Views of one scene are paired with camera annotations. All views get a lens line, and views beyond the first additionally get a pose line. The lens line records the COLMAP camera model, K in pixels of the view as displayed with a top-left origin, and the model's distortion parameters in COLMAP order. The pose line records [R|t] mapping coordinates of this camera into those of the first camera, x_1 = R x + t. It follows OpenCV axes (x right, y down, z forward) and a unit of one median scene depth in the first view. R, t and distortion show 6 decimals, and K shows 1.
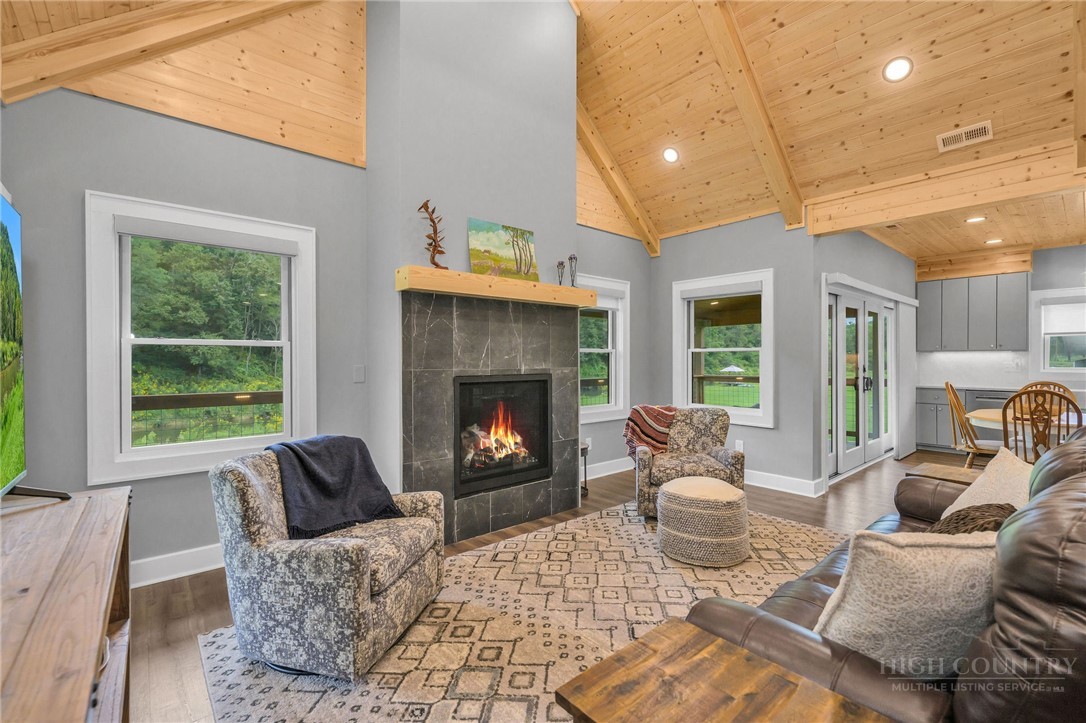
lens RADIAL K [[479.9, 0, 542.2], [0, 479.9, 356.4], [0, 0, 1]] dist [-0.002754, -0.000344]
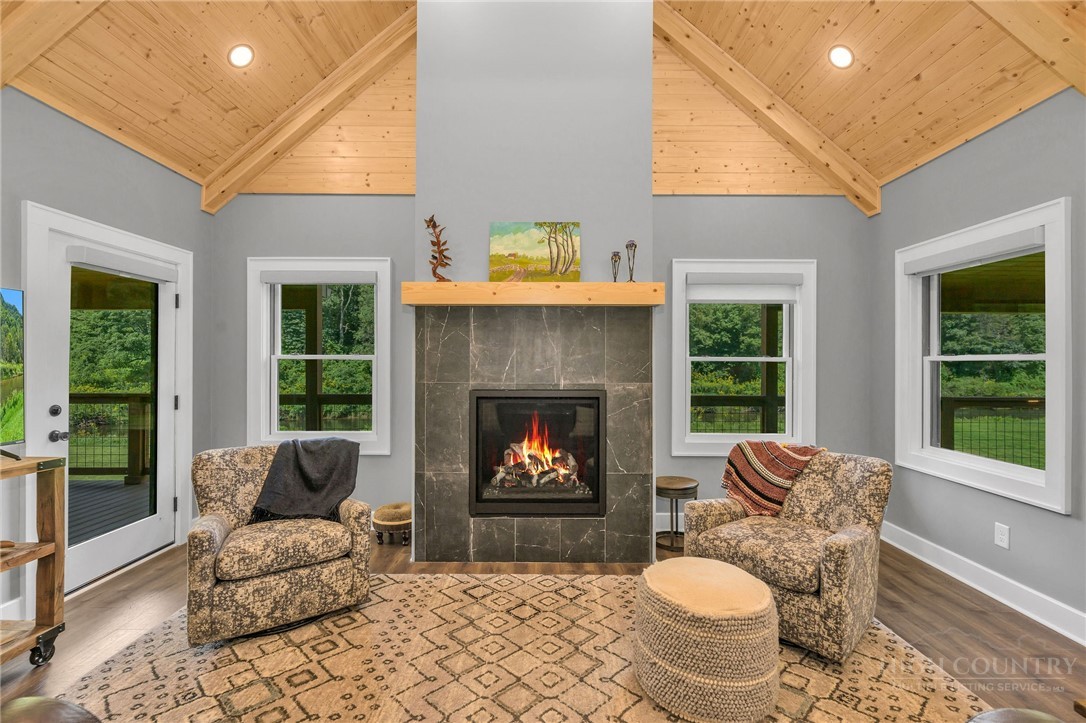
lens RADIAL K [[479.9, 0, 544.6], [0, 479.9, 359.8], [0, 0, 1]] dist [-0.002754, -0.000344]
pose [[0.751593, -0.002553, -0.659622, 0.517374], [0.000099, 0.999993, -0.003757, -0.013673], [0.659627, 0.002759, 0.751588, 0.337596]]
